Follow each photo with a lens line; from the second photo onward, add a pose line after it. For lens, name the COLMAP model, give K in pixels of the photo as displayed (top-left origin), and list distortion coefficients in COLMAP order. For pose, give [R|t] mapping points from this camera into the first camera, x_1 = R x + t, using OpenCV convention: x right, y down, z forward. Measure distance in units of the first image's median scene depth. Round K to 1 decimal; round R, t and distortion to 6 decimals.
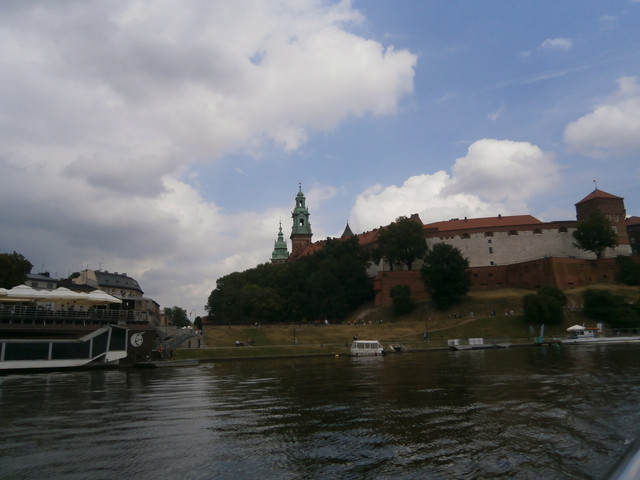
lens RADIAL K [[503.2, 0, 320.0], [0, 503.2, 240.0], [0, 0, 1]] dist [-0.043235, 0.013390]
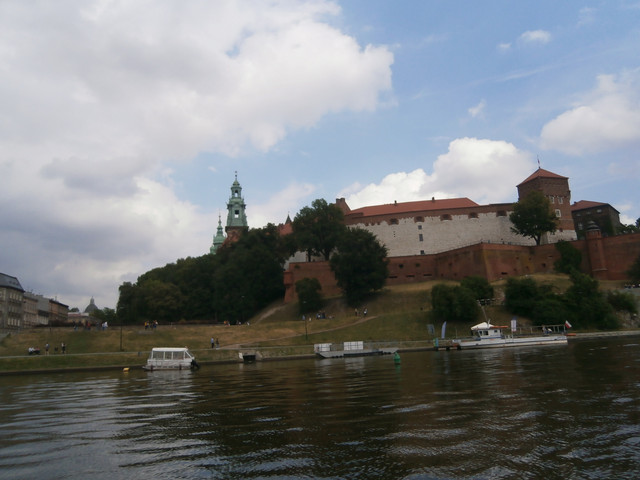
lens RADIAL K [[503.2, 0, 320.0], [0, 503.2, 240.0], [0, 0, 1]] dist [-0.043235, 0.013390]
pose [[0.999458, -0.010782, 0.031112, 0.138861], [0.010757, 0.999942, 0.000982, 0.021915], [-0.031121, -0.000647, 0.999515, 0.130172]]
